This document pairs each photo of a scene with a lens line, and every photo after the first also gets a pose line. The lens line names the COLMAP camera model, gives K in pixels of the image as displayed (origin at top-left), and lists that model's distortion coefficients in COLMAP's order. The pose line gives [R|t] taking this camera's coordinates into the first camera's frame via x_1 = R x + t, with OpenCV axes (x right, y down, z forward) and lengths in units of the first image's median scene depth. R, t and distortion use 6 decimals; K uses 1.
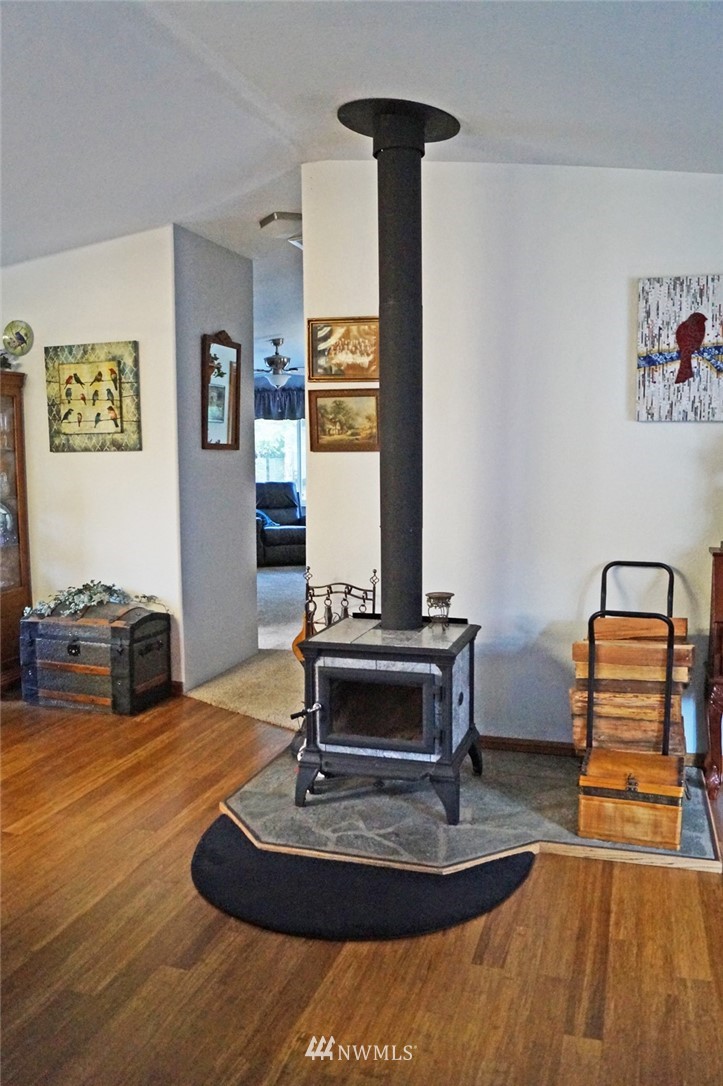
lens RADIAL K [[865.4, 0, 361.8], [0, 865.4, 541.8], [0, 0, 1]] dist [-0.082327, 0.010135]
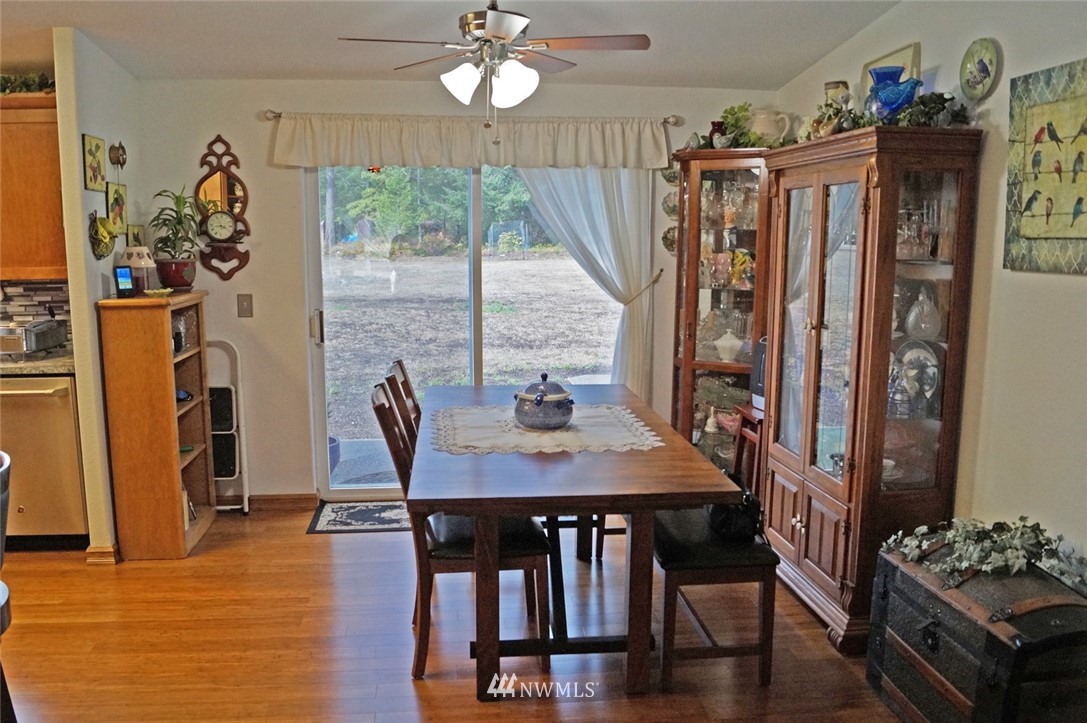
lens RADIAL K [[866.2, 0, 542.2], [0, 866.2, 366.0], [0, 0, 1]] dist [-0.082327, 0.010135]
pose [[0.413256, 0.145300, -0.898948, 0.015776], [-0.111993, 0.987803, 0.108177, -0.070056], [0.903702, 0.055971, 0.424488, 0.509221]]
